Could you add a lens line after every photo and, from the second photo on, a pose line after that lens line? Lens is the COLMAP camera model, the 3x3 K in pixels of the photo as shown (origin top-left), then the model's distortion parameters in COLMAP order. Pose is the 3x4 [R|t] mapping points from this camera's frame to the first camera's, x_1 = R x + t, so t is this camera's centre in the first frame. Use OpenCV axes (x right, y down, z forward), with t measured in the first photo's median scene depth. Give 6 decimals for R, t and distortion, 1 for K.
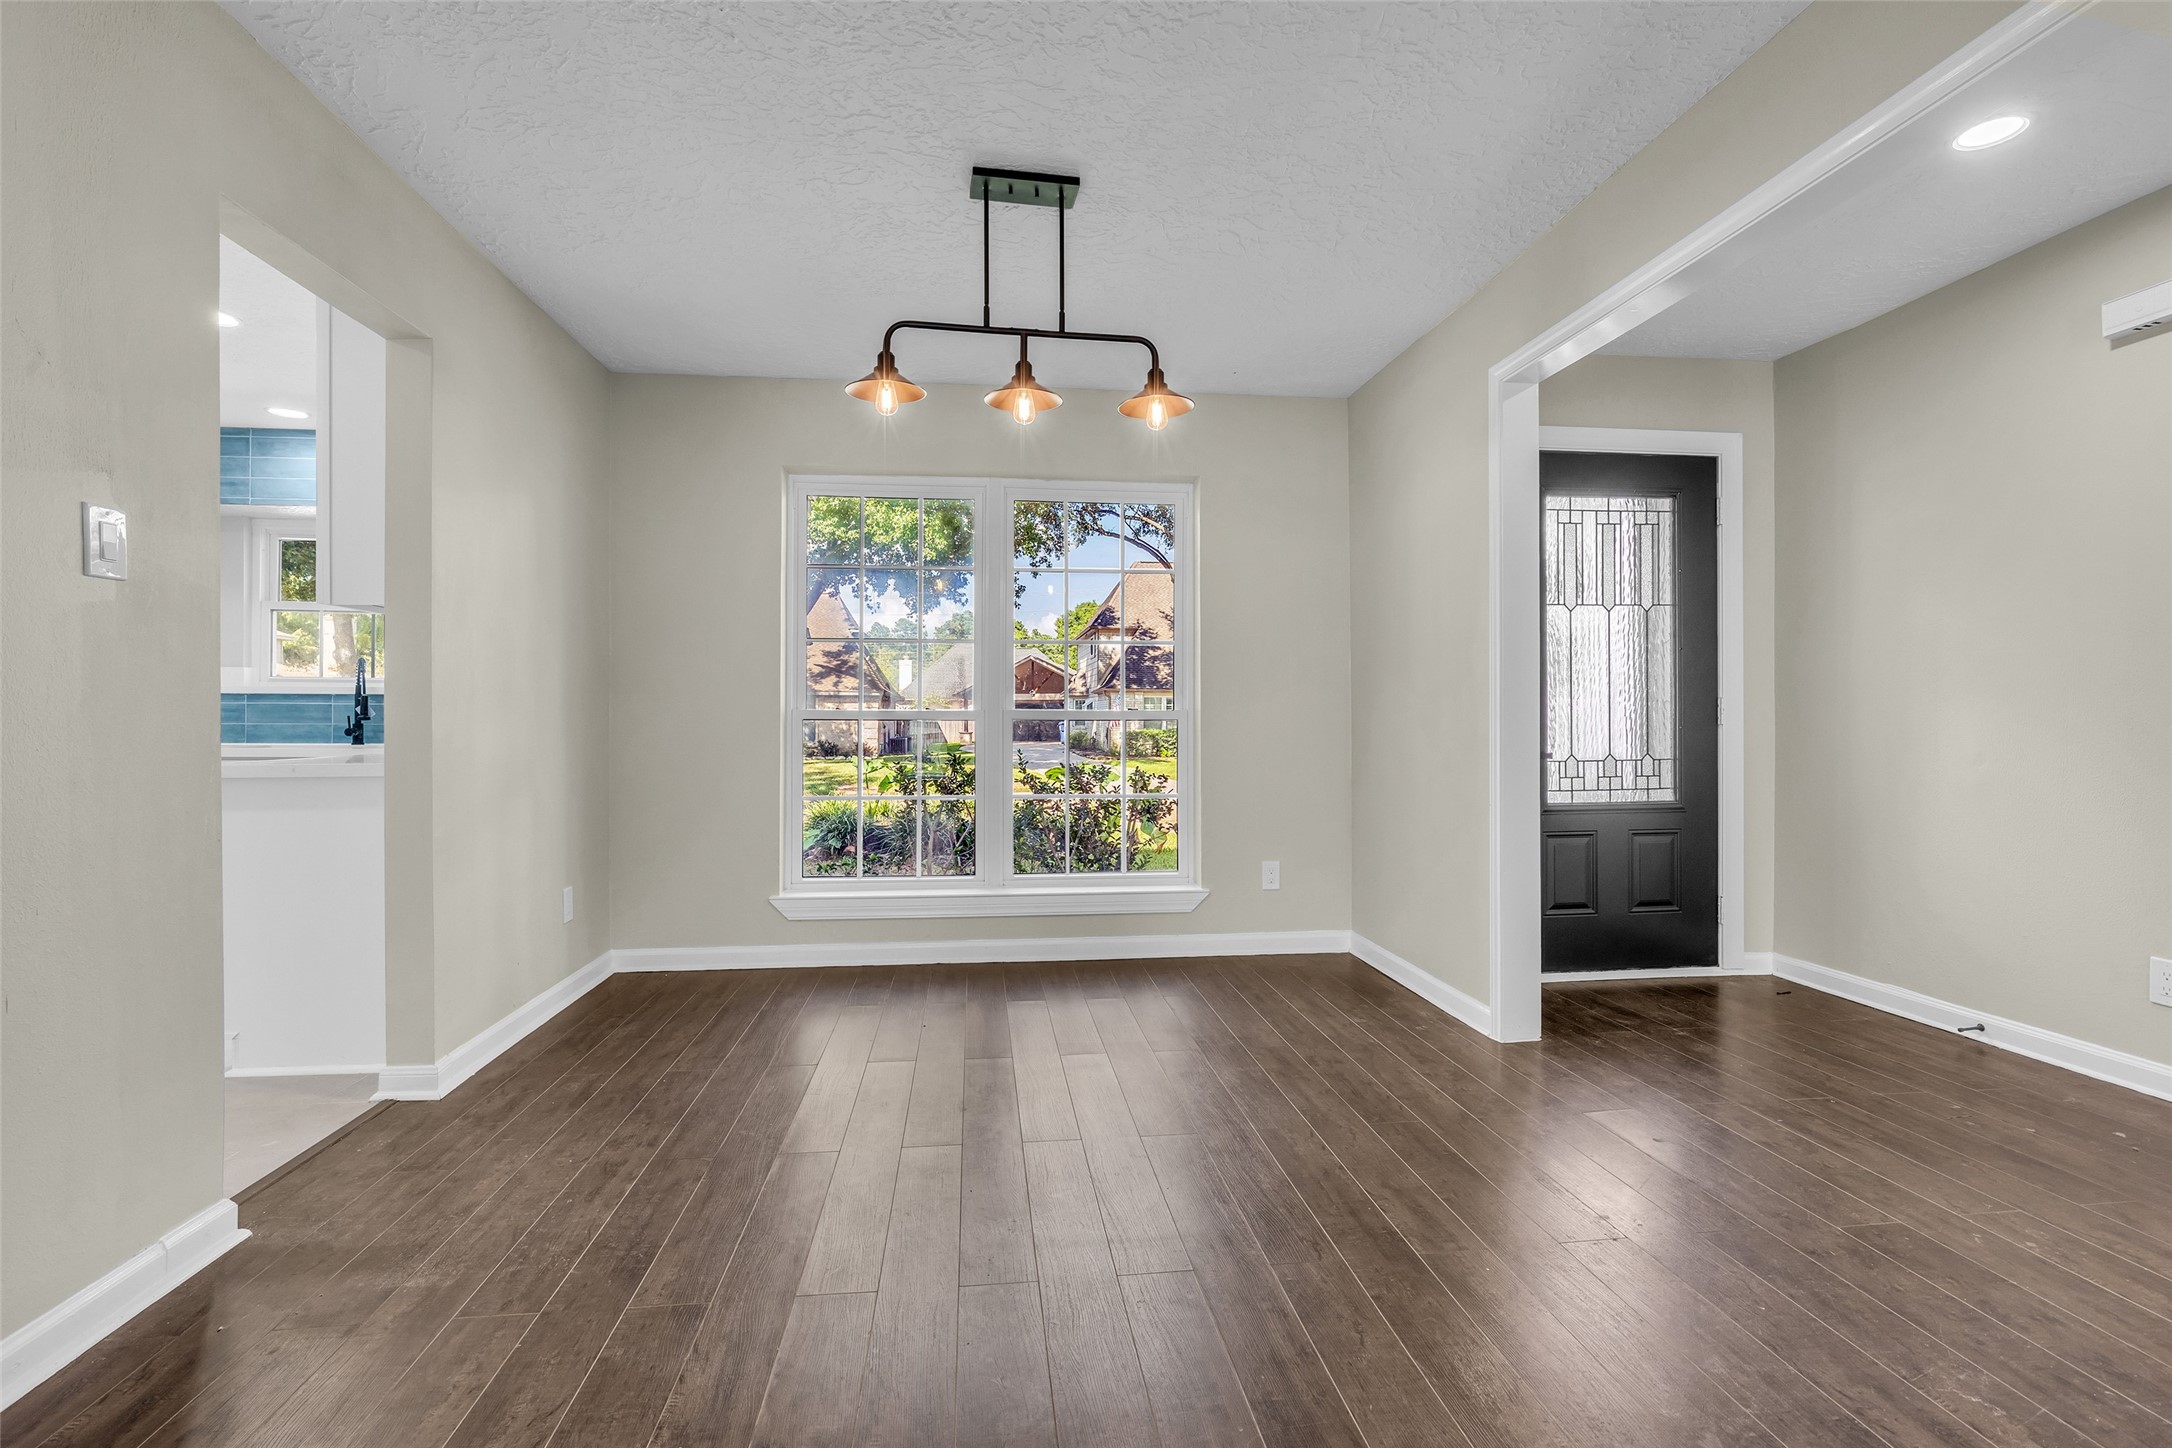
lens RADIAL K [[1009.0, 0, 1092.1], [0, 1009.0, 711.9], [0, 0, 1]] dist [0.000917, 0.000102]
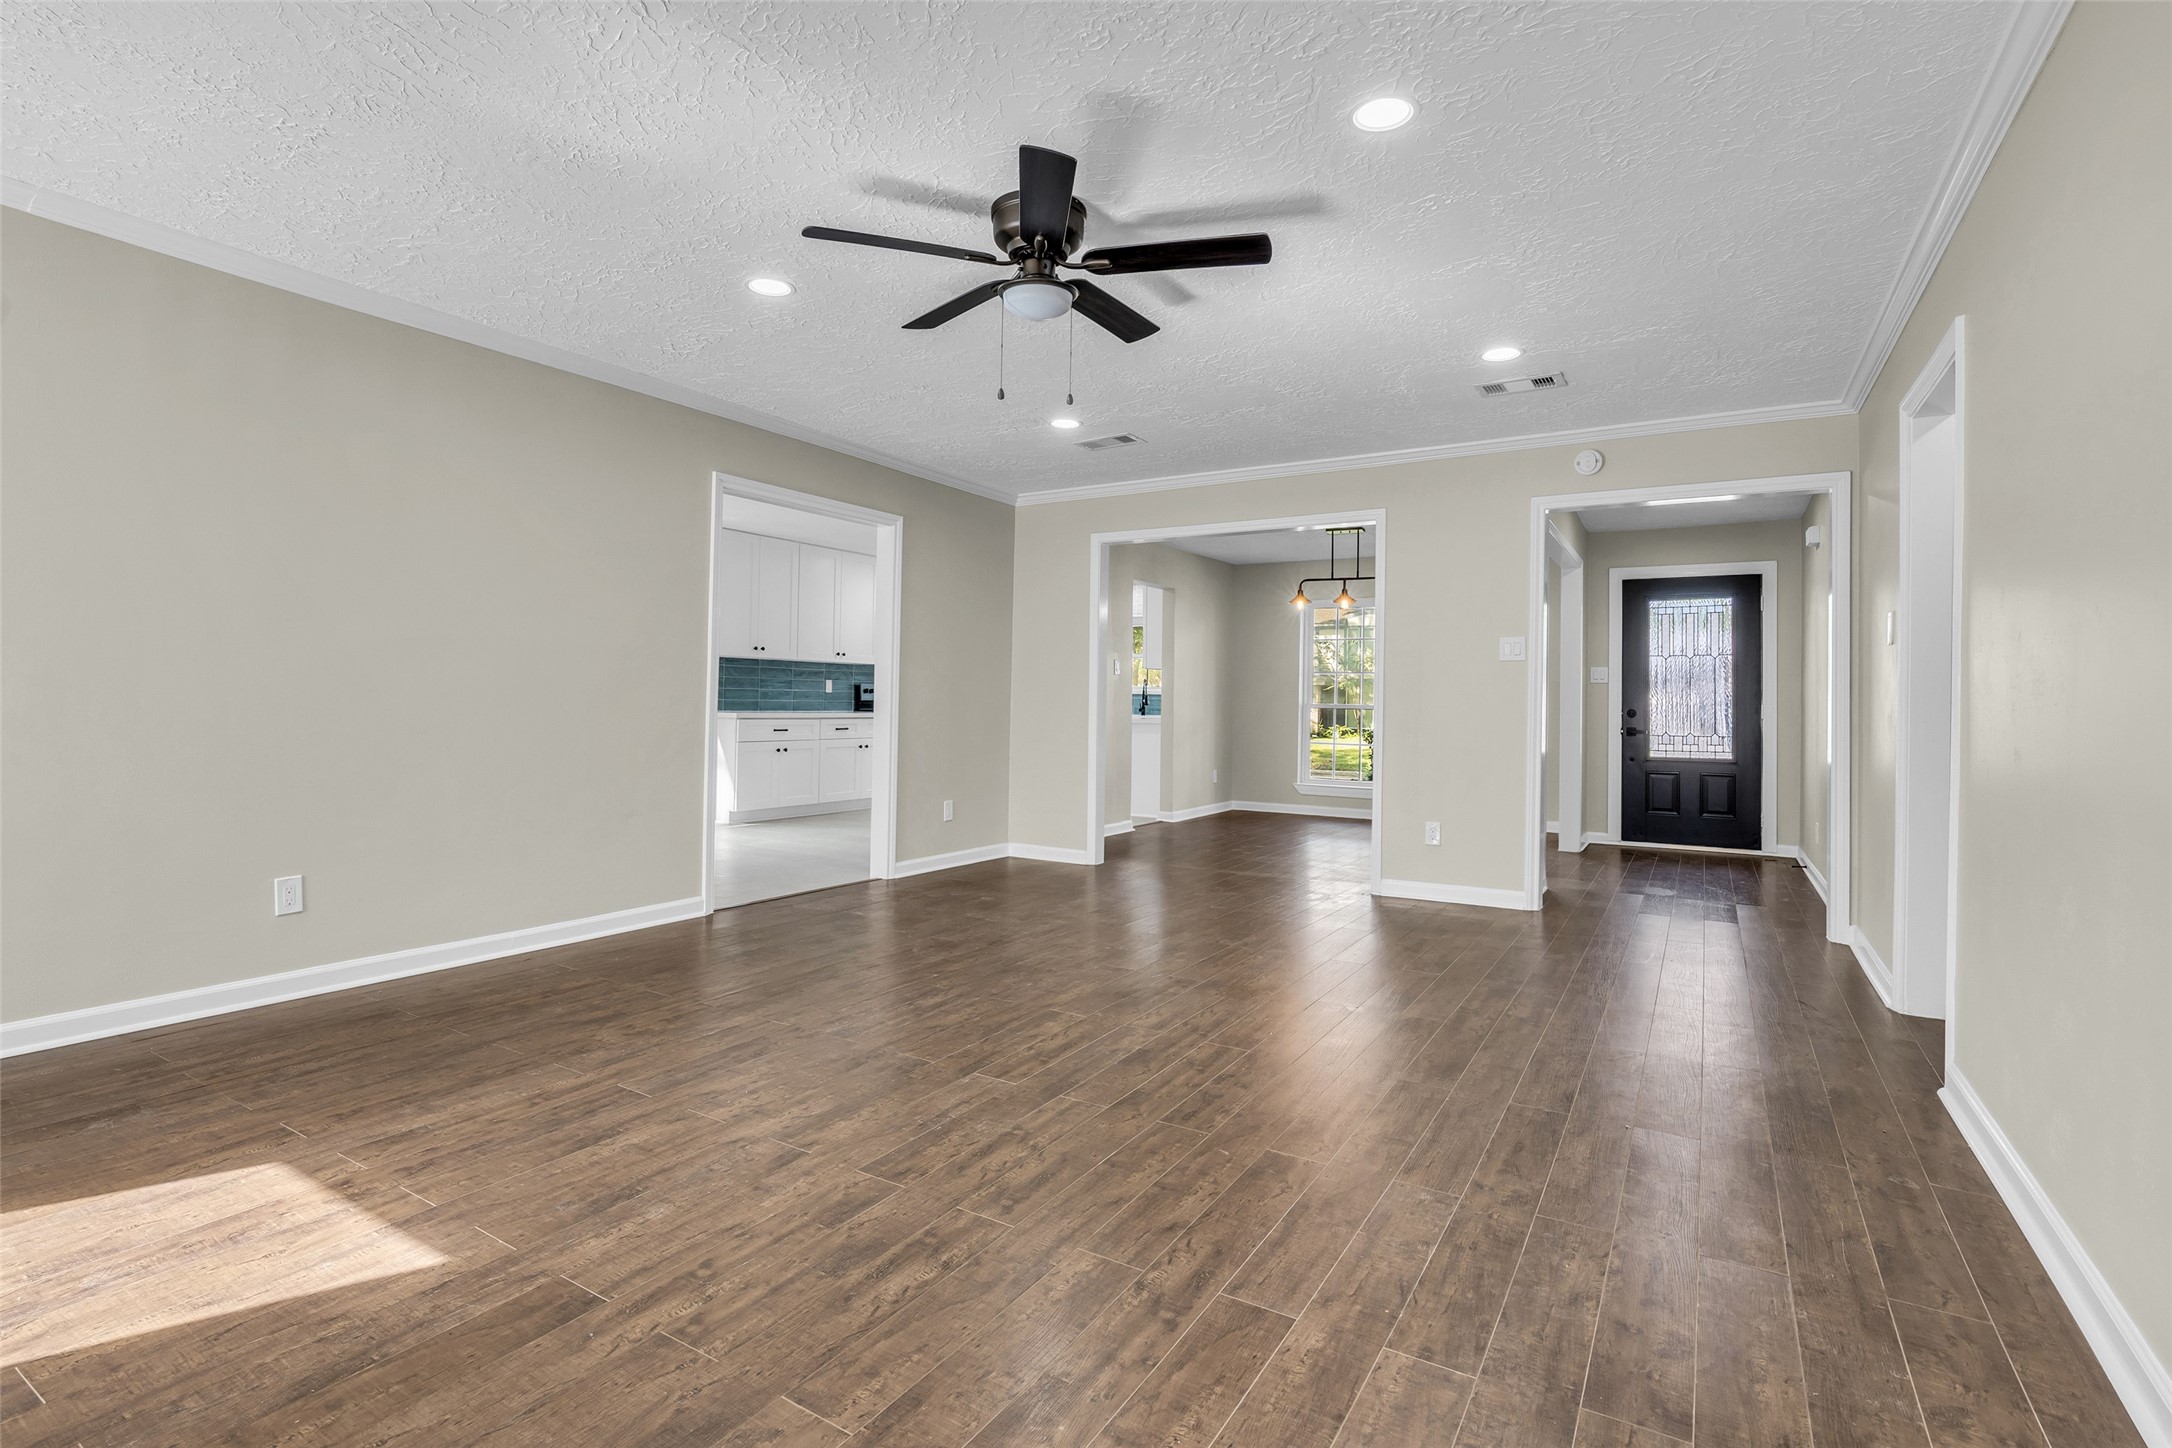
lens RADIAL K [[1009.0, 0, 1092.1], [0, 1009.0, 711.9], [0, 0, 1]] dist [0.000917, 0.000102]
pose [[0.799393, 0.018782, -0.600515, 0.756767], [-0.010148, 0.999791, 0.017761, -0.020662], [0.600723, -0.008103, 0.799416, -1.220898]]
